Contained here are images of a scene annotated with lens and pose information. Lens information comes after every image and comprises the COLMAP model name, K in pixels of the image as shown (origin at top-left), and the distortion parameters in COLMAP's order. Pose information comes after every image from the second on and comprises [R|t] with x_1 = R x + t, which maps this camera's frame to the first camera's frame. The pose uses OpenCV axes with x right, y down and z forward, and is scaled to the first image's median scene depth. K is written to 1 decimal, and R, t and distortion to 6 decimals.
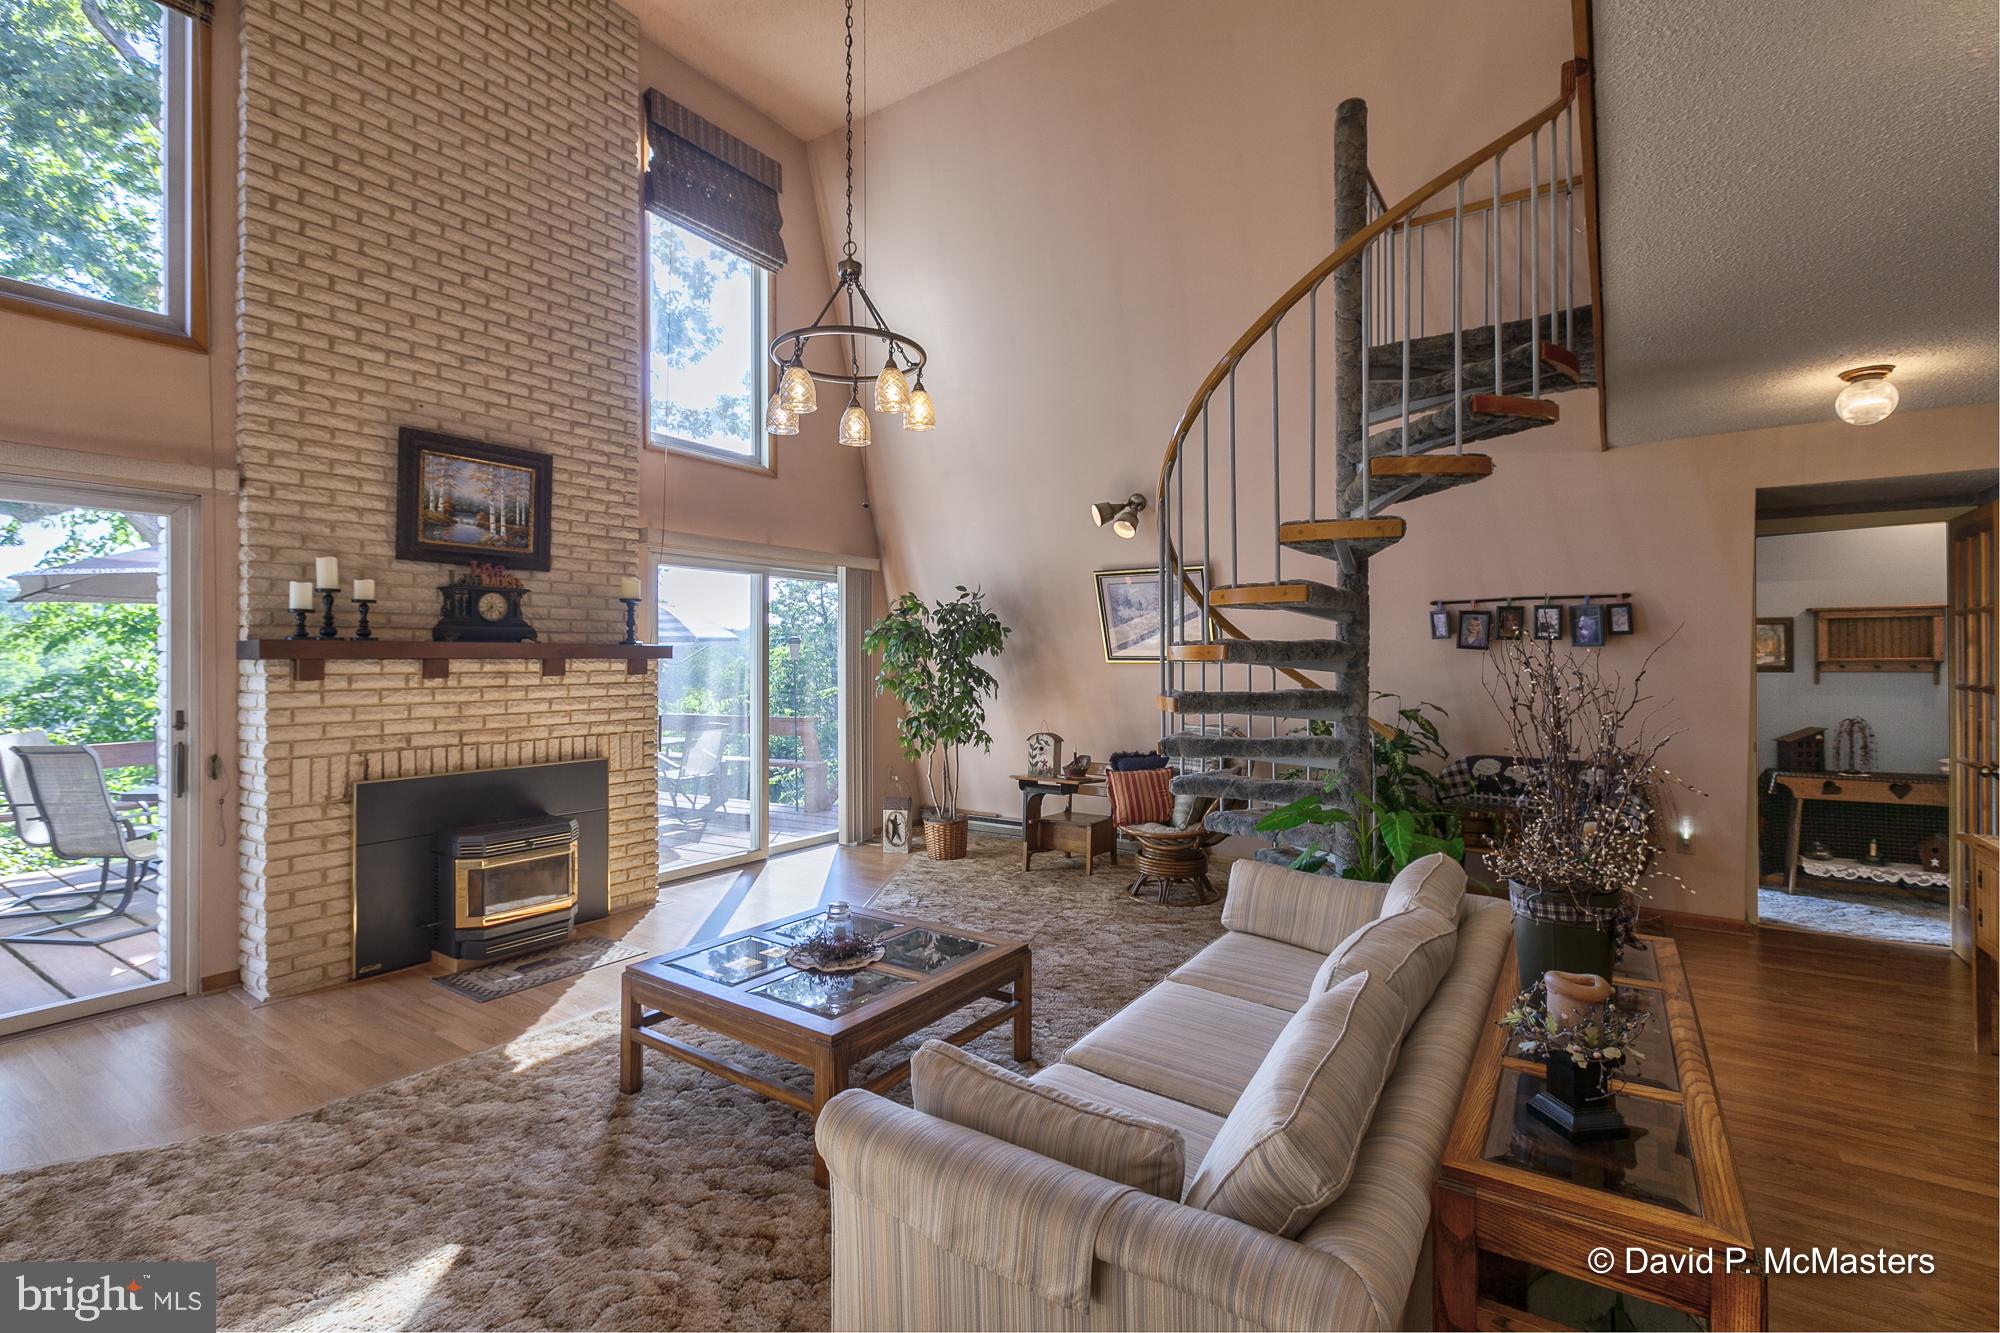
lens RADIAL K [[895.5, 0, 997.3], [0, 895.5, 660.2], [0, 0, 1]] dist [-0.001296, -0.000844]
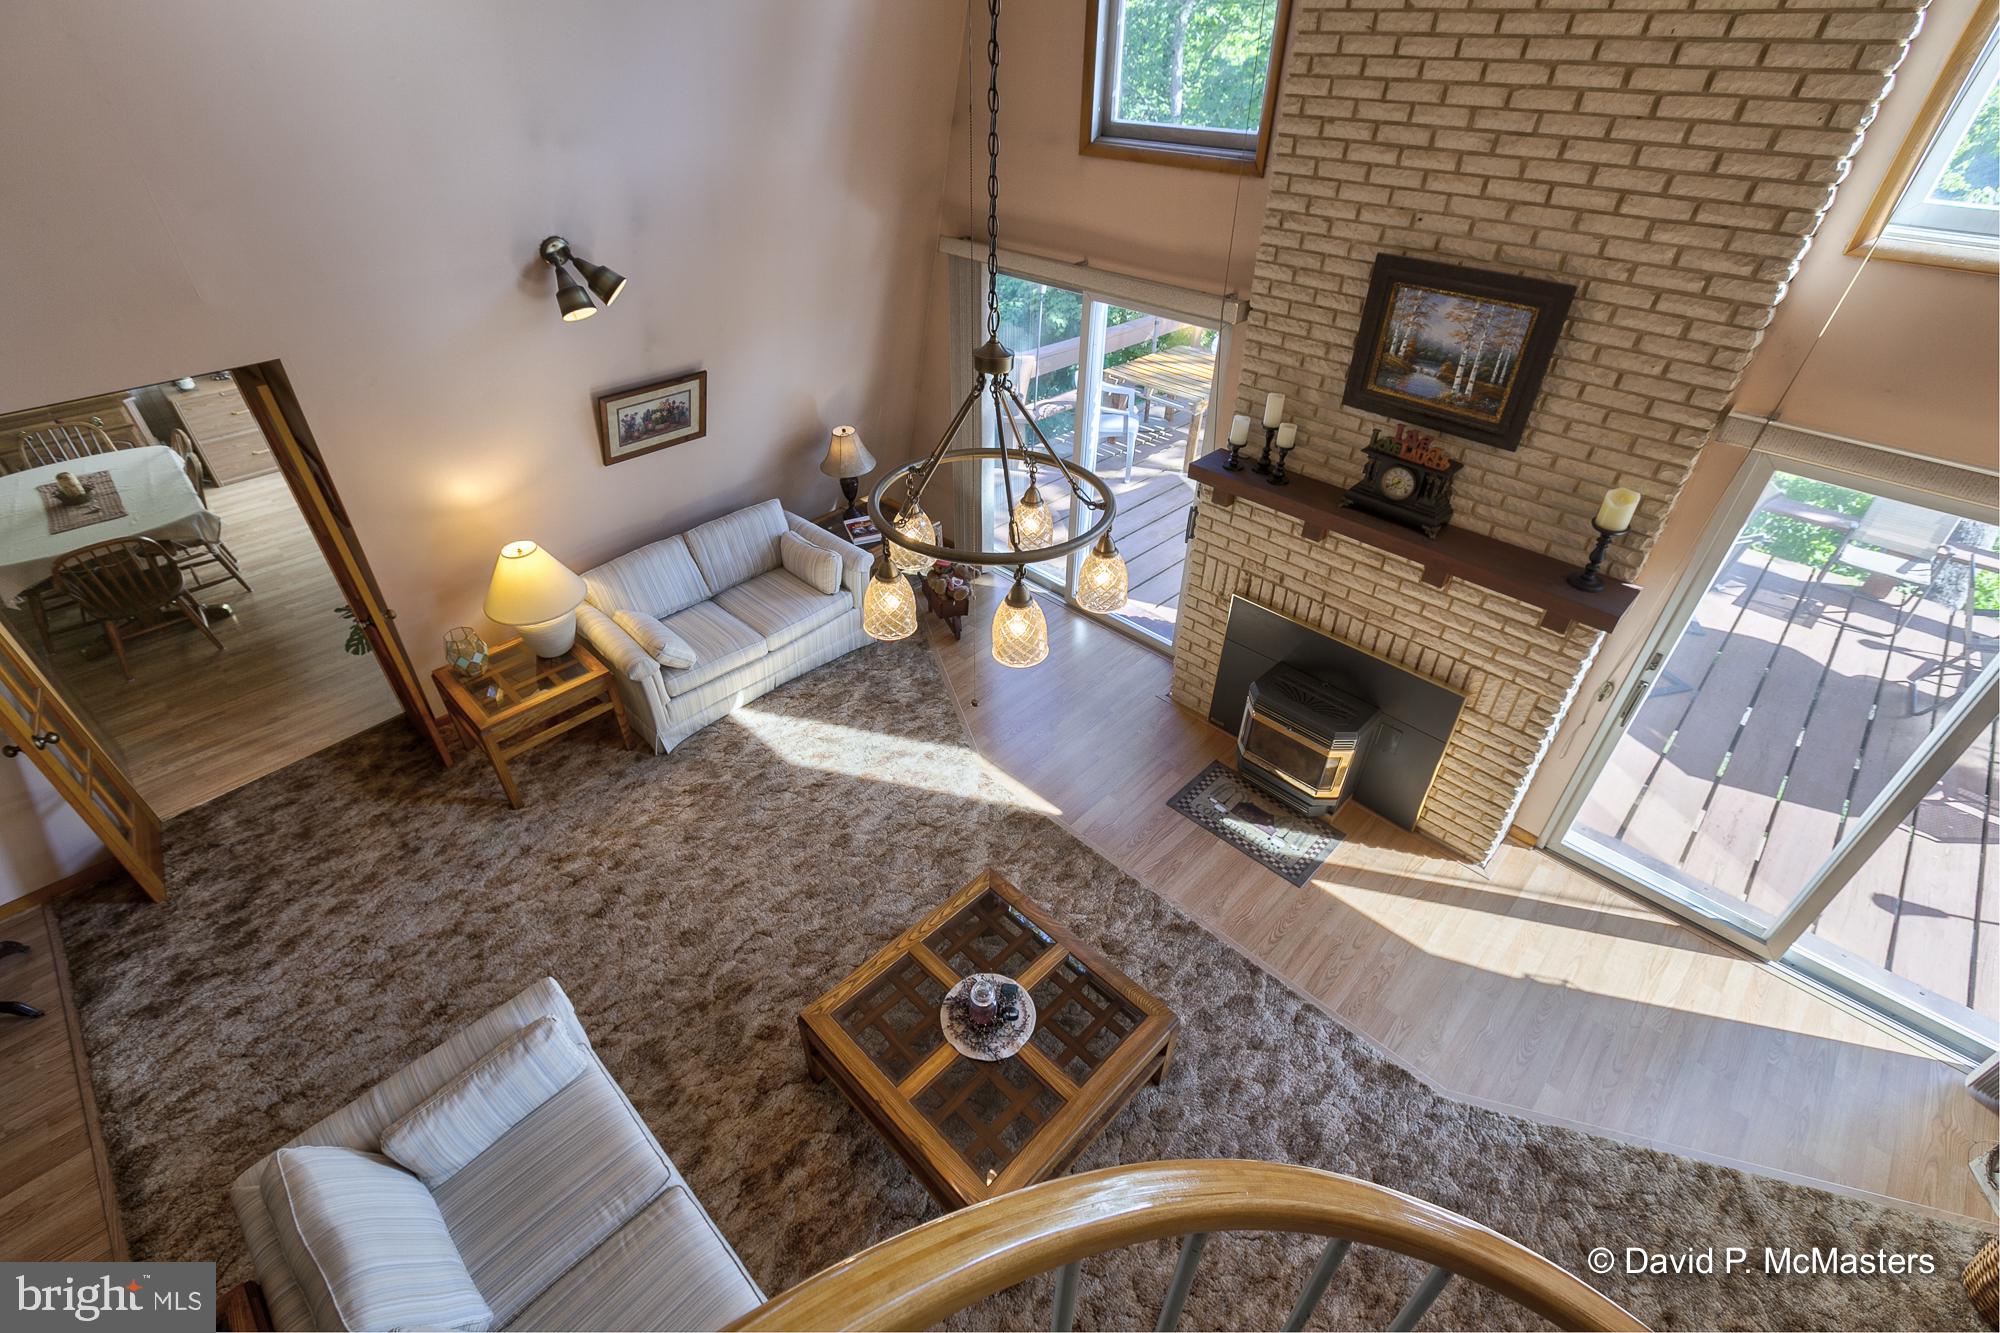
lens RADIAL K [[895.5, 0, 1004.7], [0, 895.5, 678.0], [0, 0, 1]] dist [-0.001296, -0.000844]
pose [[-0.175723, 0.600514, -0.780067, 0.279974], [-0.003700, 0.791988, 0.610525, -0.428595], [0.984433, 0.110170, -0.136949, 0.758215]]
